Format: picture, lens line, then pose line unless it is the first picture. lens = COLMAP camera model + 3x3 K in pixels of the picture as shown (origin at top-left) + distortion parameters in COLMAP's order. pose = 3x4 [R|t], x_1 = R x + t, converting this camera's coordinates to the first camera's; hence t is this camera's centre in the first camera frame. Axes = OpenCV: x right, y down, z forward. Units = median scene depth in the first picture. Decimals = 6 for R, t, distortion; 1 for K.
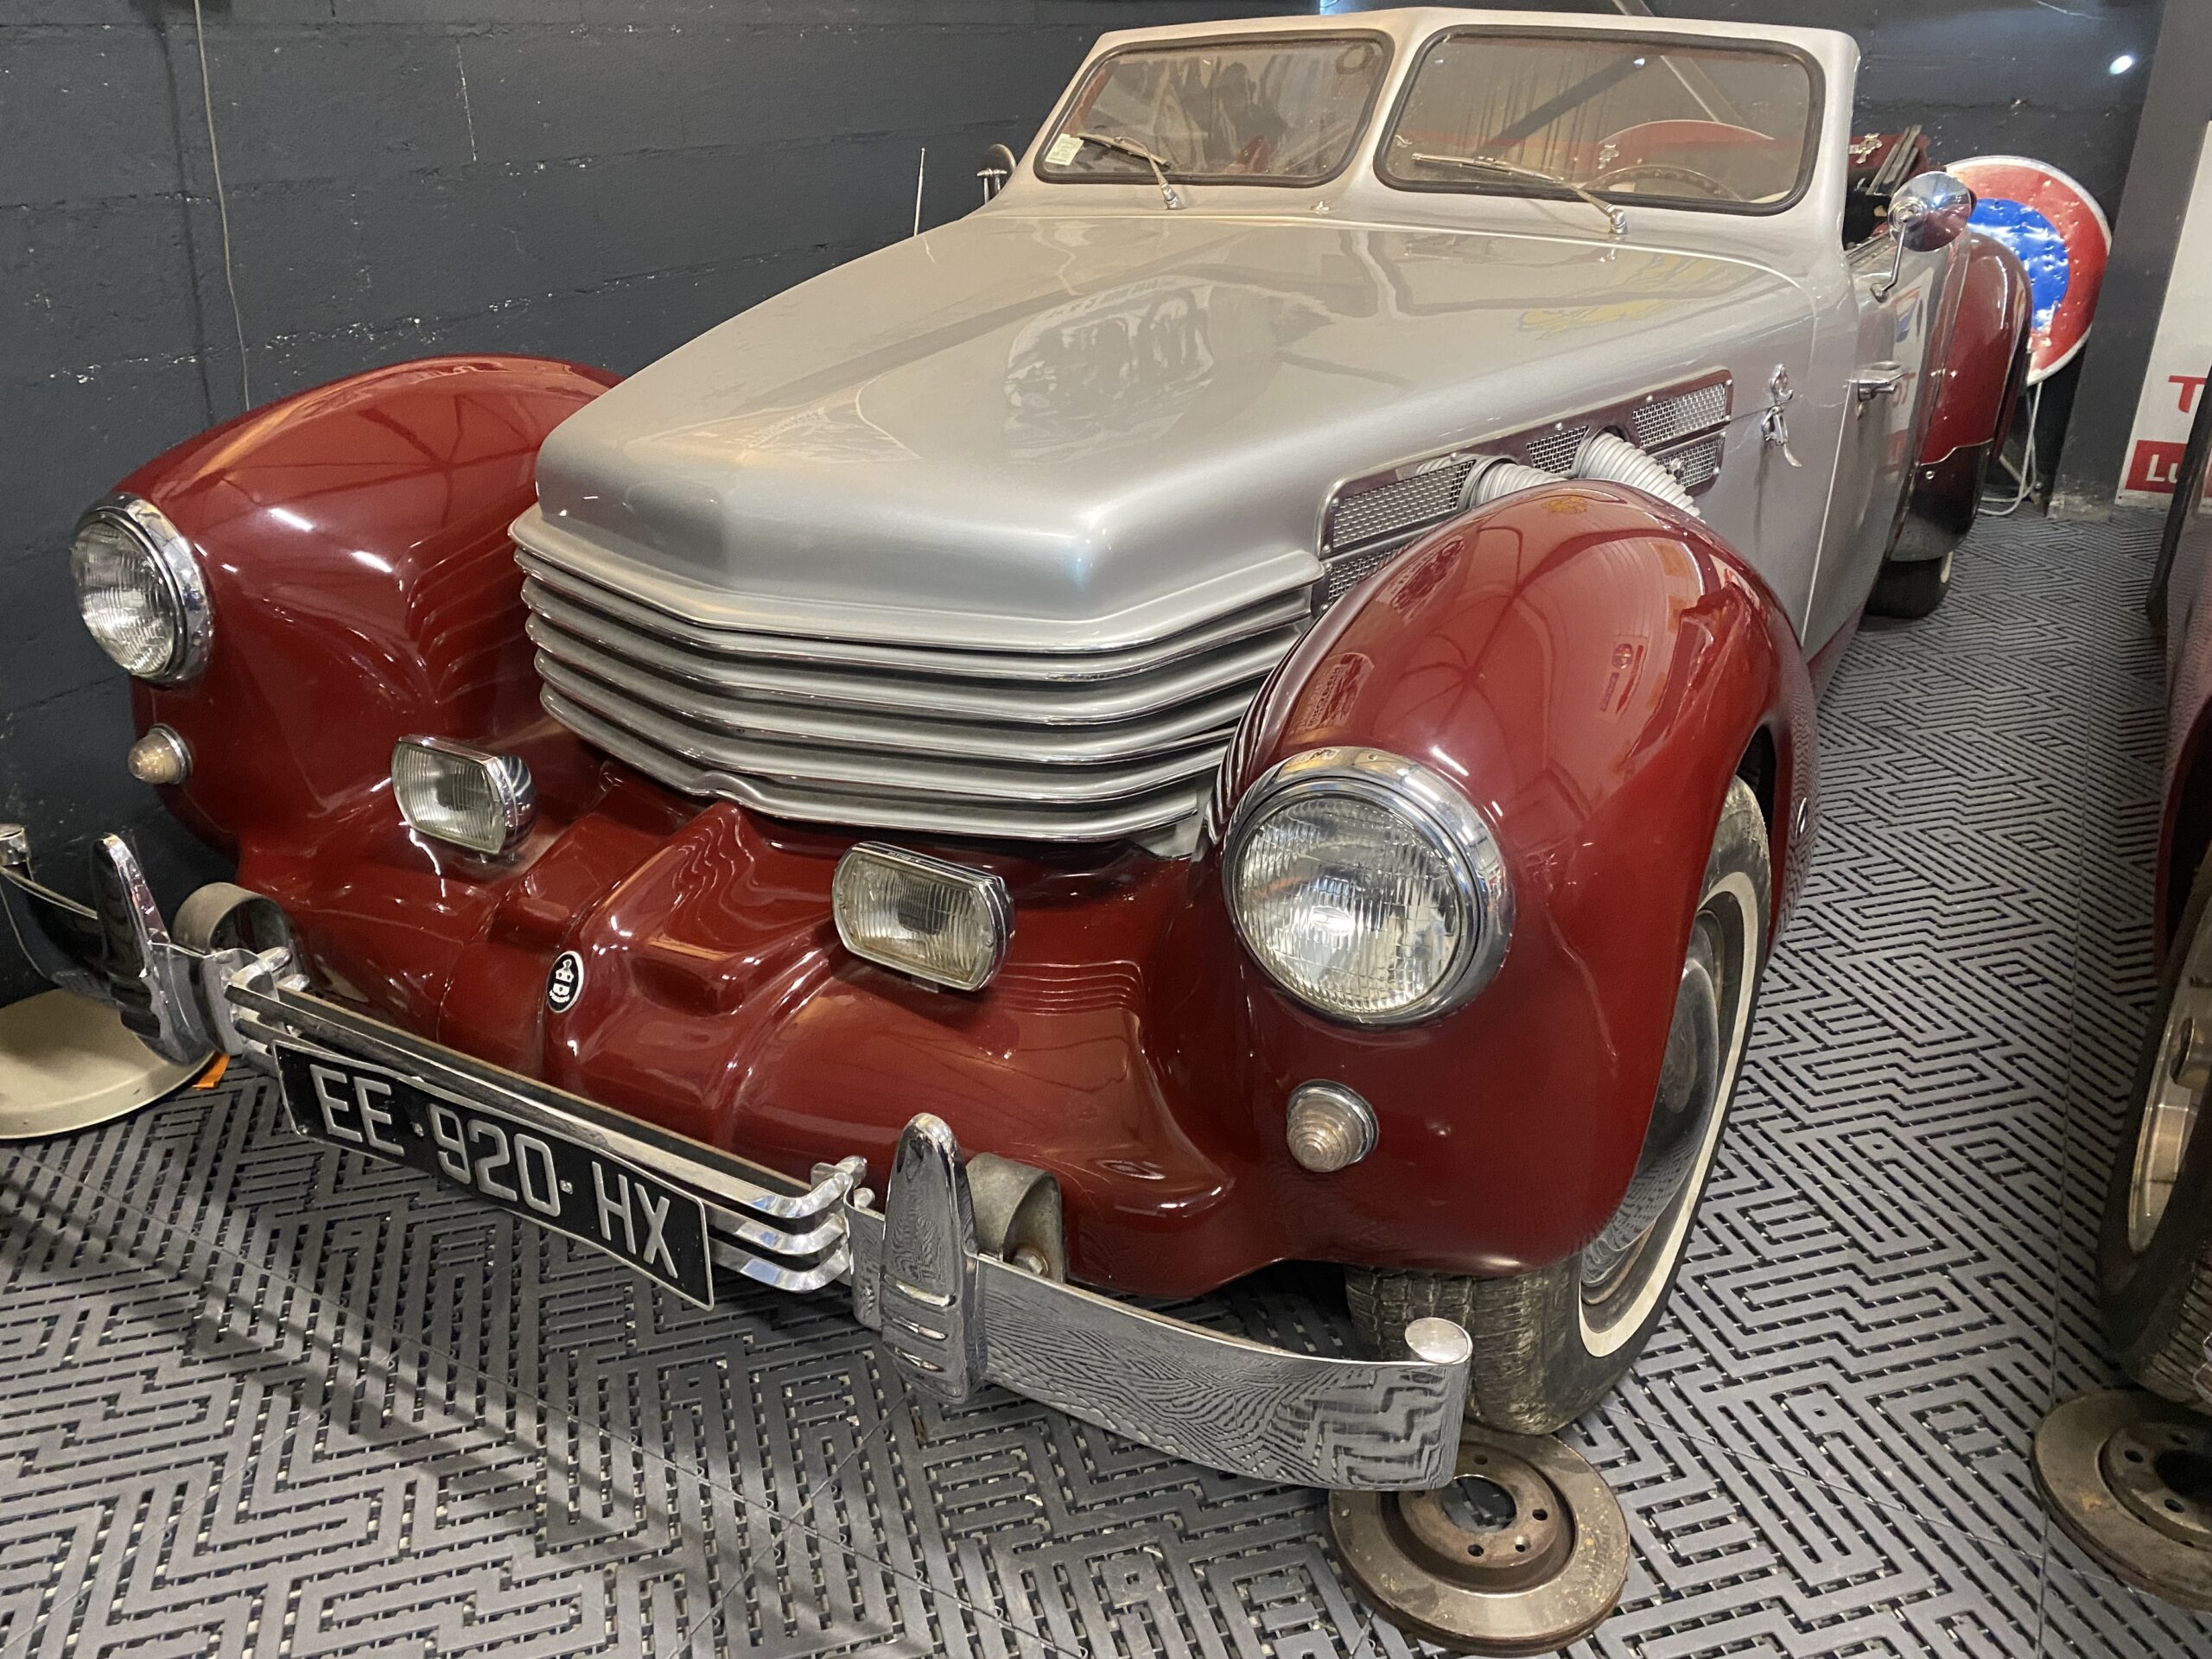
lens RADIAL K [[1739.9, 0, 1106.0], [0, 1739.9, 829.5], [0, 0, 1]] dist [-0.010350, 0.002790]
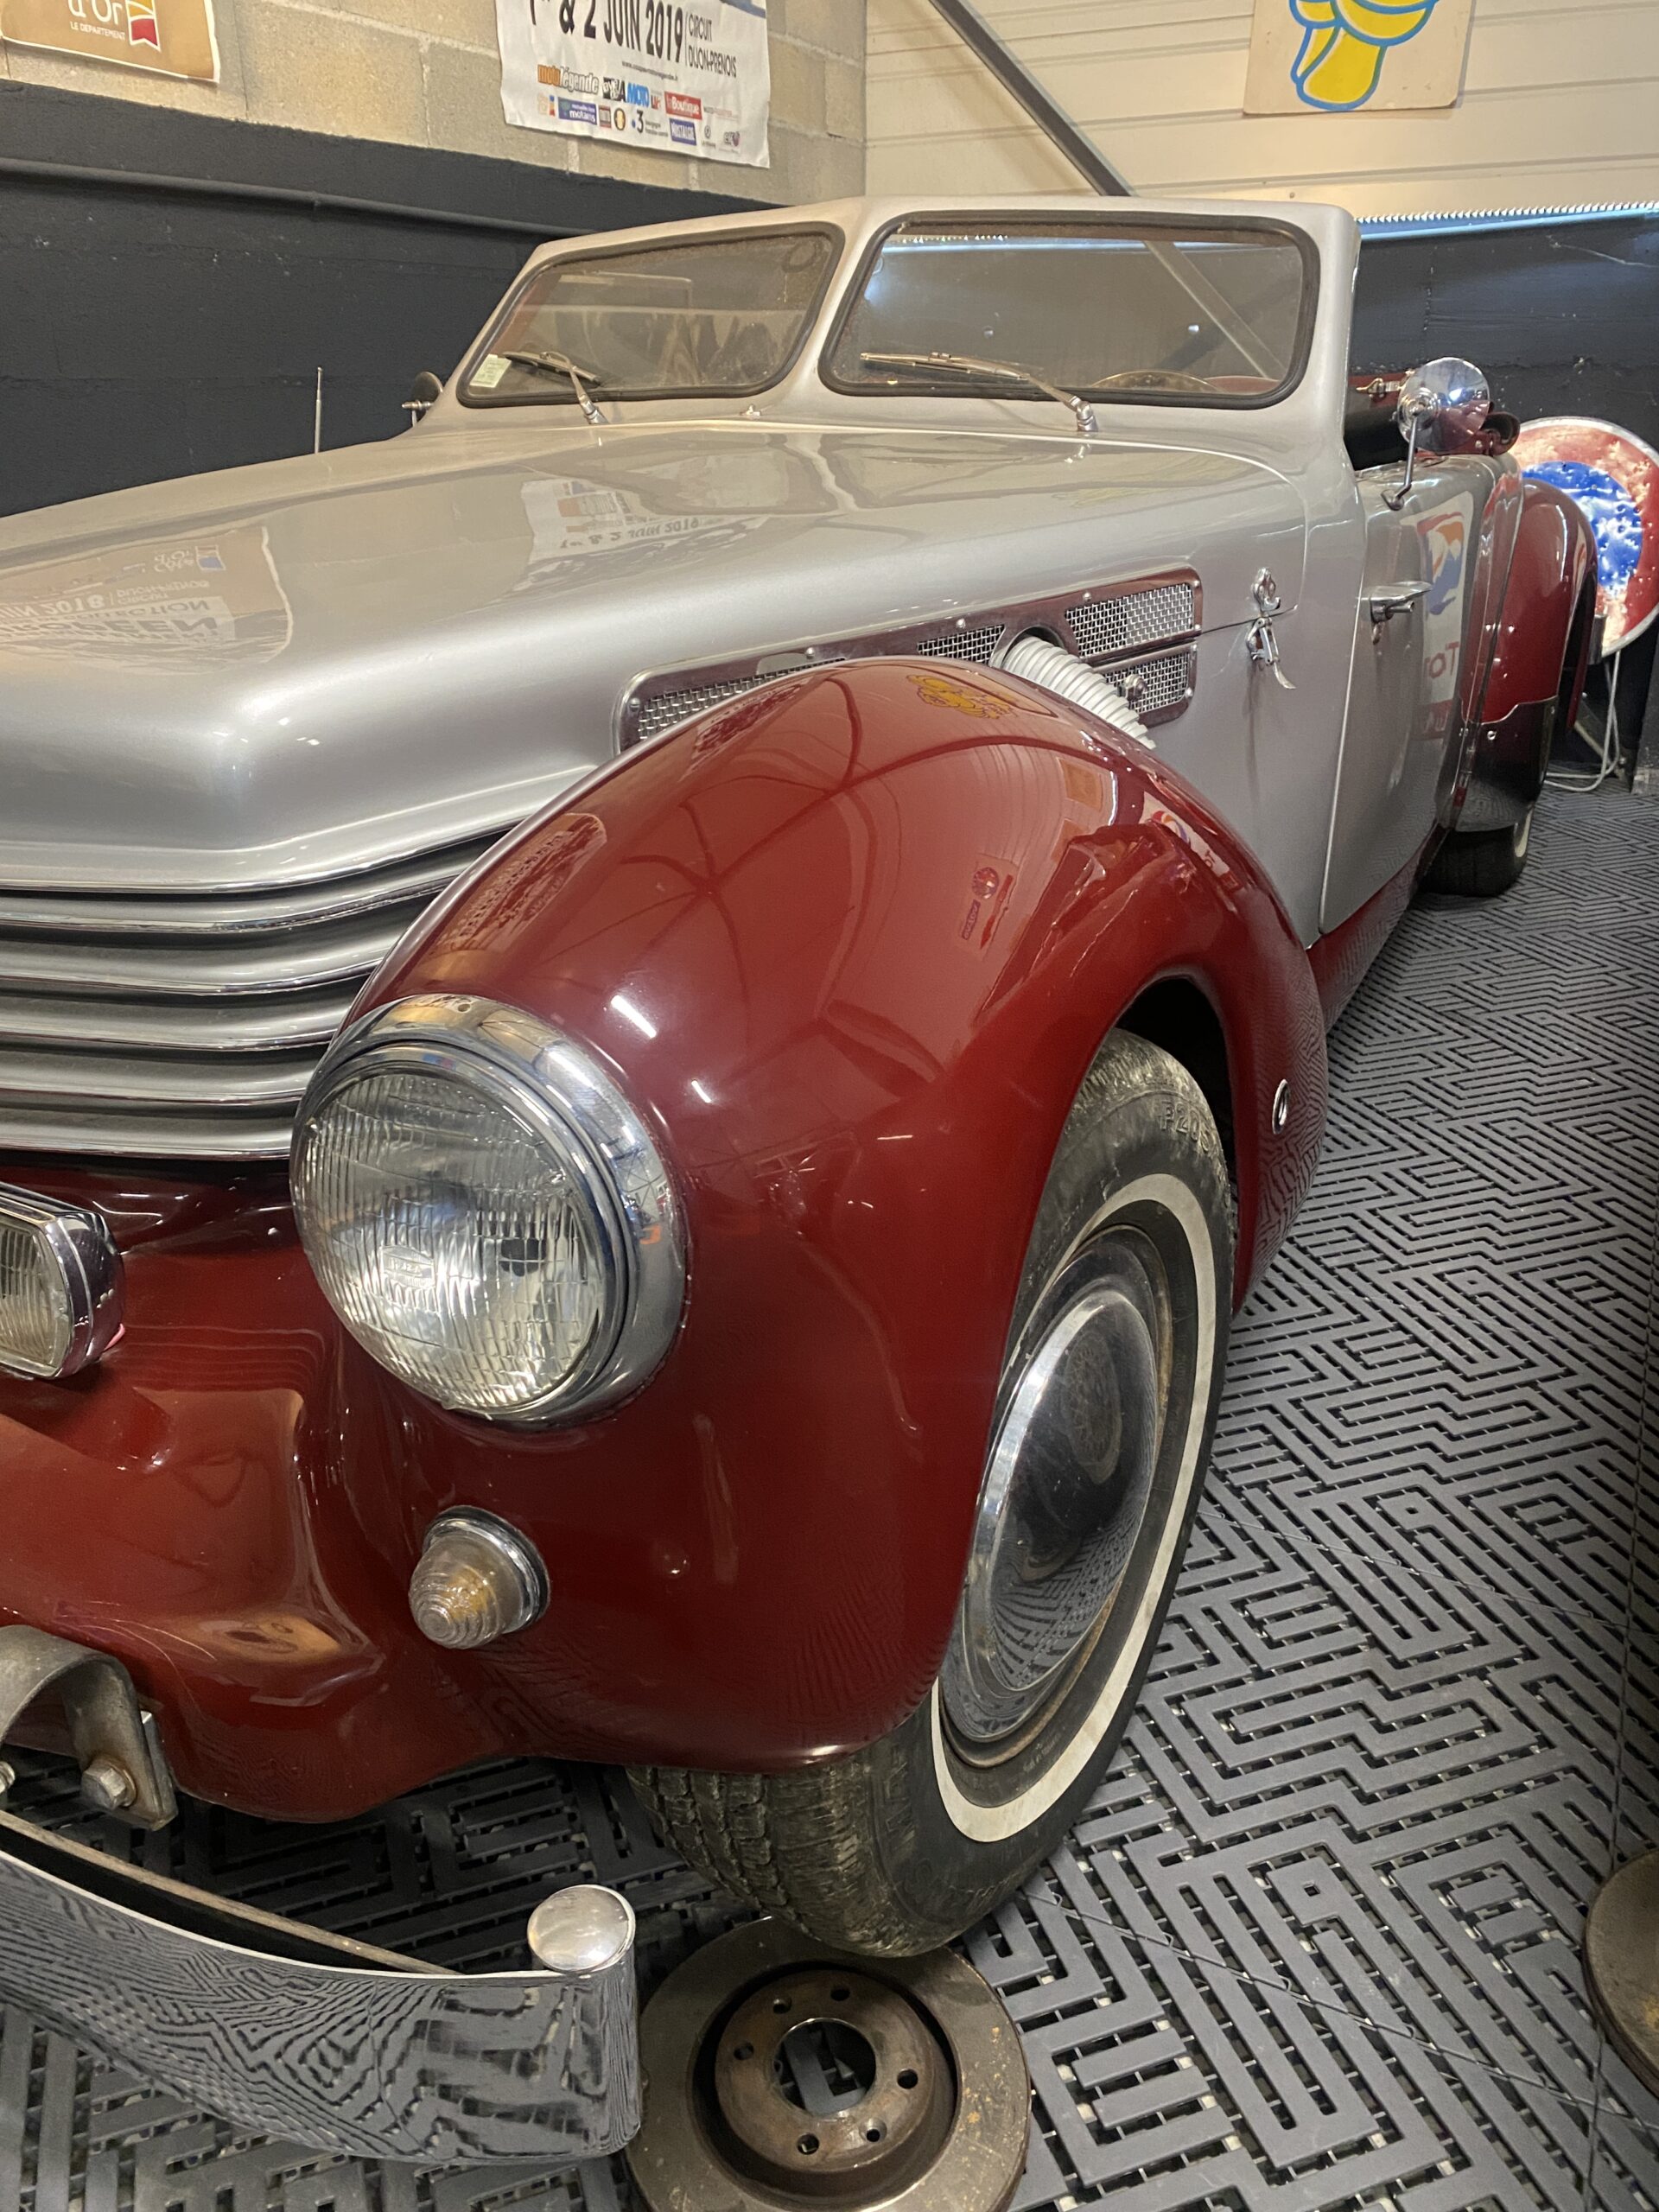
lens RADIAL K [[1739.9, 0, 852.0], [0, 1739.9, 1072.8], [0, 0, 1]] dist [-0.010350, 0.002790]
pose [[0.998280, -0.025564, 0.052767, 0.139385], [0.027998, 0.998553, -0.045911, 0.008115], [-0.051517, 0.047309, 0.997551, 0.185708]]
